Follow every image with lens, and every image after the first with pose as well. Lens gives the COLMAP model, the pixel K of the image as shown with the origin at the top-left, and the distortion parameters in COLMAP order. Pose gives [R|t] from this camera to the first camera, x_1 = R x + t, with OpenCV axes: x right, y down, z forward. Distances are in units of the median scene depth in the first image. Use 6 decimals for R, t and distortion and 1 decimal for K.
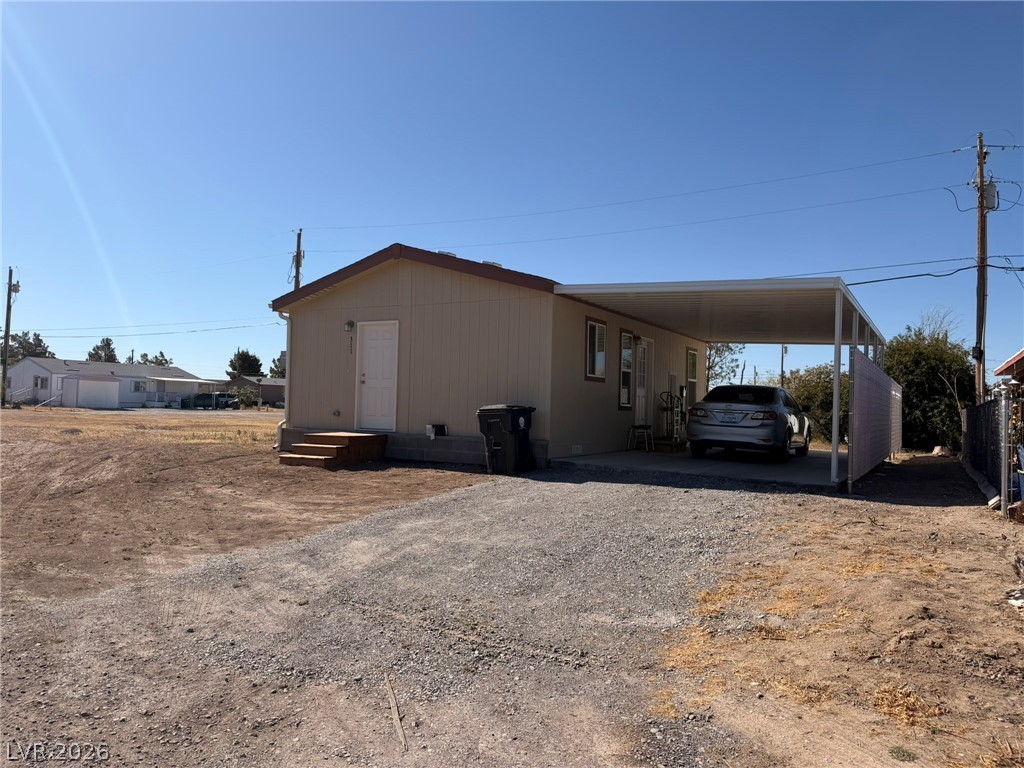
lens RADIAL K [[711.1, 0, 510.6], [0, 711.1, 387.1], [0, 0, 1]] dist [0.106635, -0.135482]
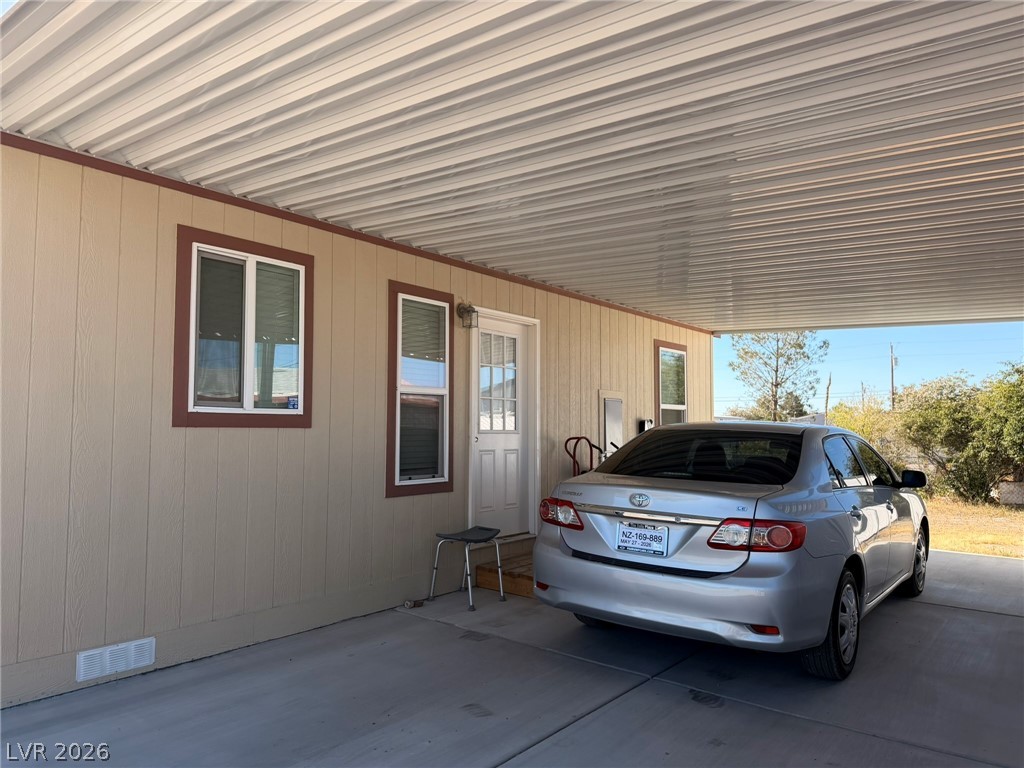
lens RADIAL K [[716.8, 0, 512.0], [0, 716.8, 384.0], [0, 0, 1]] dist [0.080135, -0.090968]
pose [[0.991630, -0.028288, -0.125973, 0.143510], [0.023403, 0.998922, -0.040092, -0.005681], [0.126972, 0.036809, 0.991223, 0.339054]]
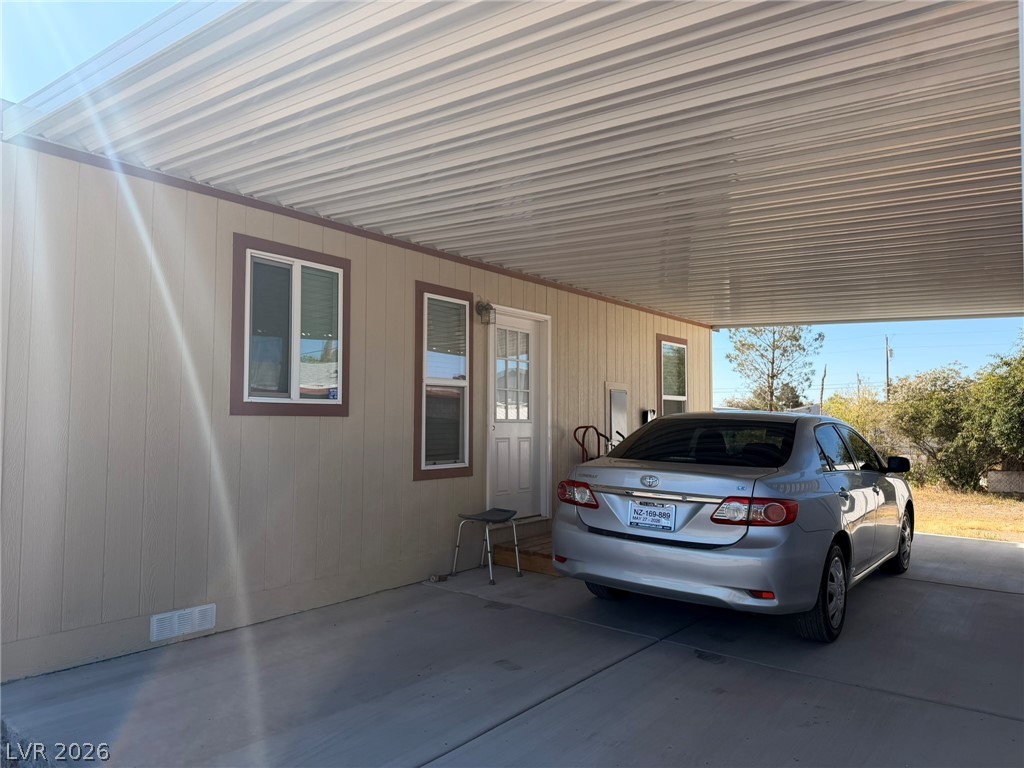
lens RADIAL K [[716.8, 0, 512.0], [0, 716.8, 384.0], [0, 0, 1]] dist [0.080135, -0.090968]
pose [[0.992238, -0.026133, -0.121574, 0.139357], [0.022919, 0.999352, -0.027764, -0.005583], [0.122220, 0.024762, 0.992194, 0.321125]]
